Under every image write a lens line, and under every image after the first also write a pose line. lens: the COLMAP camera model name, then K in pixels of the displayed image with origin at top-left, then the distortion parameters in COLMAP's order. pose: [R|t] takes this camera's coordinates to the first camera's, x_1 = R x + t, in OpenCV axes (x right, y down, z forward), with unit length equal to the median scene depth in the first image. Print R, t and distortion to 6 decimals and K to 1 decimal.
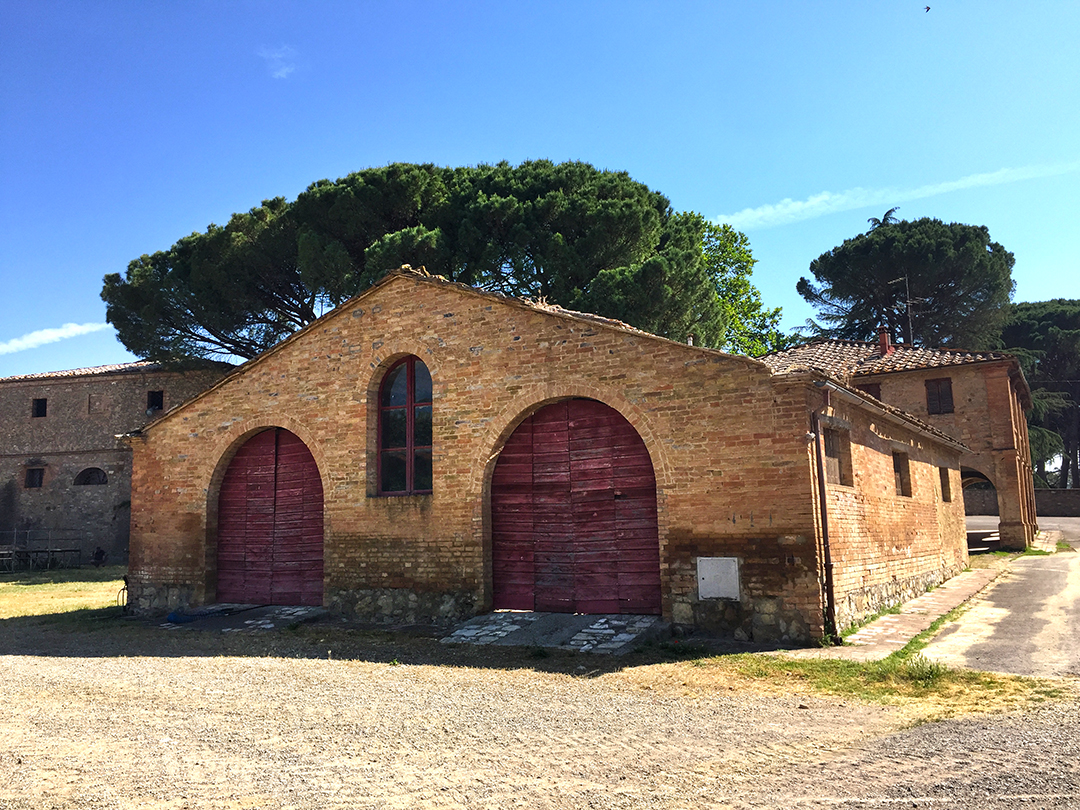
lens RADIAL K [[904.1, 0, 540.0], [0, 904.1, 405.0], [0, 0, 1]] dist [0.086076, -0.135584]
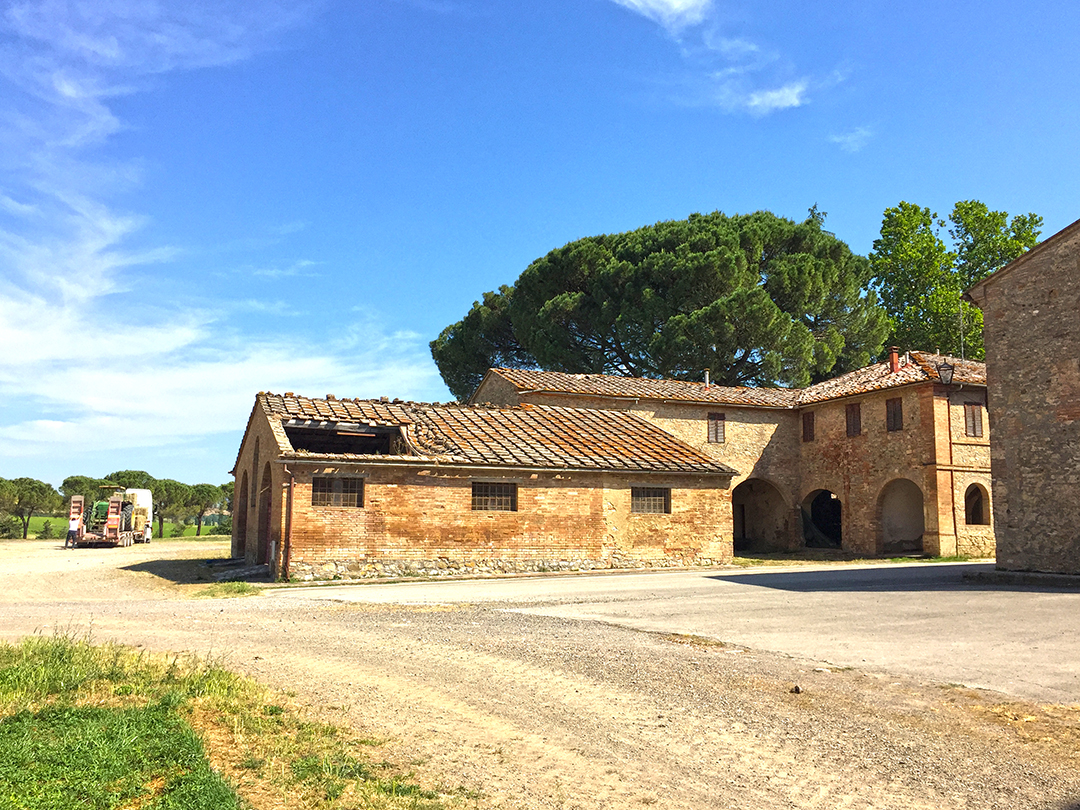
lens RADIAL K [[916.0, 0, 540.0], [0, 916.0, 405.0], [0, 0, 1]] dist [0.066165, -0.109648]
pose [[0.803864, -0.039697, -0.593487, 0.596750], [0.053608, 0.998545, 0.005820, -0.039683], [0.592393, -0.036494, 0.804823, -0.111784]]
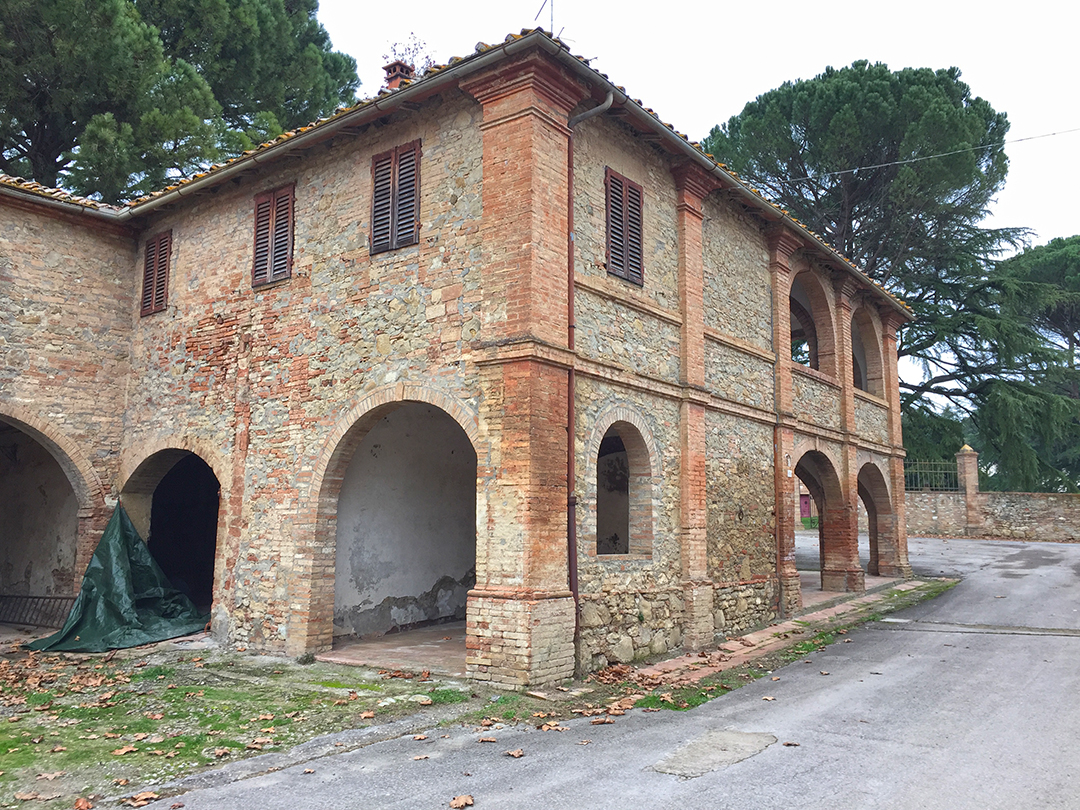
lens RADIAL K [[923.7, 0, 531.9], [0, 923.7, 402.7], [0, 0, 1]] dist [0.084617, -0.126248]
pose [[0.995135, 0.017613, -0.096938, 0.413838], [-0.016906, 0.999824, 0.008107, 0.049566], [0.097063, -0.006429, 0.995257, 0.526336]]
